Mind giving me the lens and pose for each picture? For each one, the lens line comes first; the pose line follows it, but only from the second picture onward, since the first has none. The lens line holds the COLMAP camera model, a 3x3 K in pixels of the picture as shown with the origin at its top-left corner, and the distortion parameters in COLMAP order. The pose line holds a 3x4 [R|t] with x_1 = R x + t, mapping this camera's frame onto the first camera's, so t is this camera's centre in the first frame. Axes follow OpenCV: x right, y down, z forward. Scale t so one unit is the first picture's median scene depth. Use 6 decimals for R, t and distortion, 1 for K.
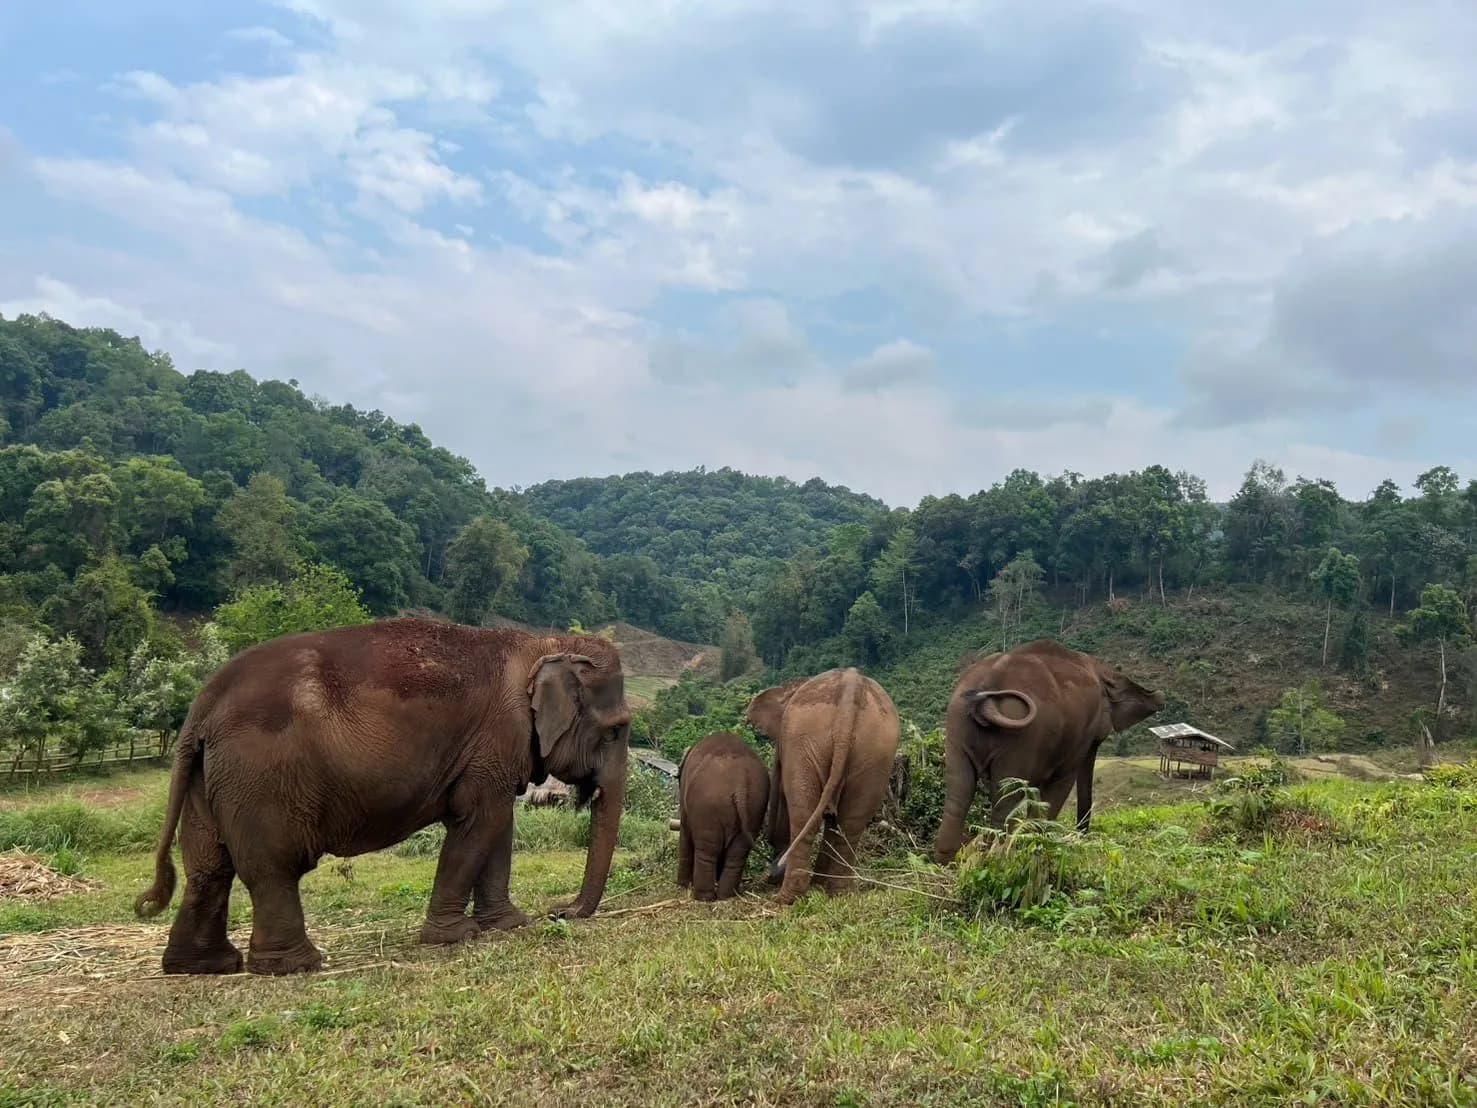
lens RADIAL K [[1148.4, 0, 751.3], [0, 1148.4, 563.7], [0, 0, 1]] dist [0.062544, -0.083269]
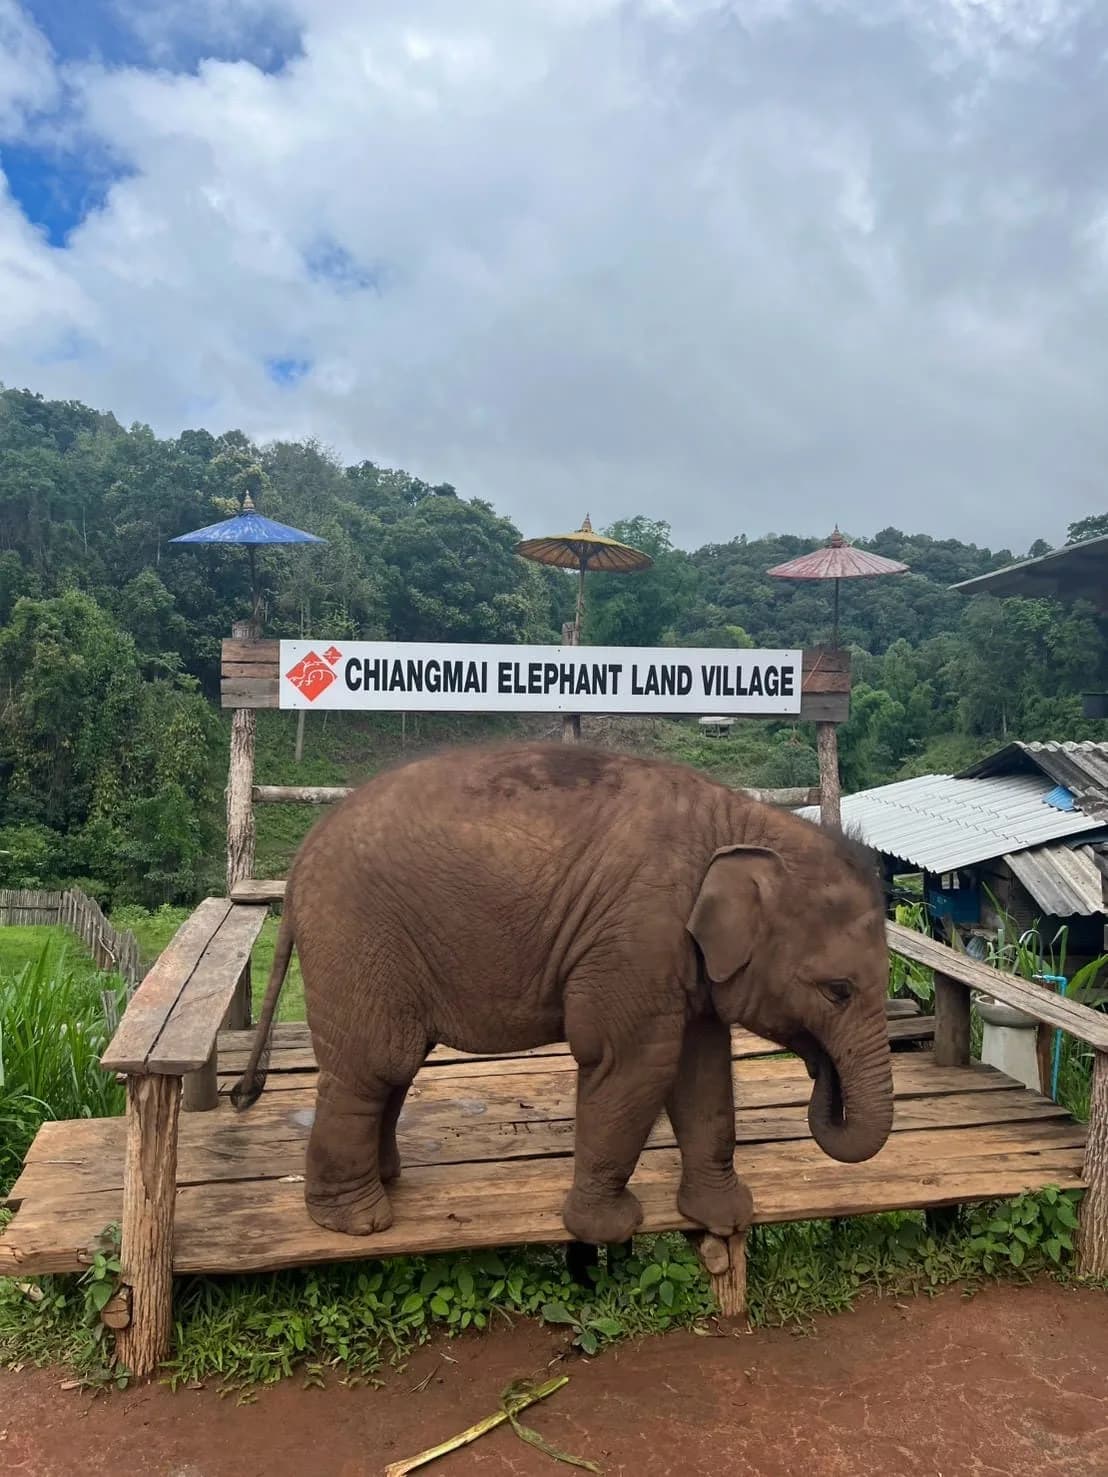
lens RADIAL K [[1148.4, 0, 539.0], [0, 1148.4, 732.3], [0, 0, 1]] dist [0.062544, -0.083269]
pose [[0.980874, -0.098598, -0.167822, -0.158153], [0.105814, 0.993784, 0.034587, 0.038569], [0.163369, -0.051683, 0.985210, 0.311583]]
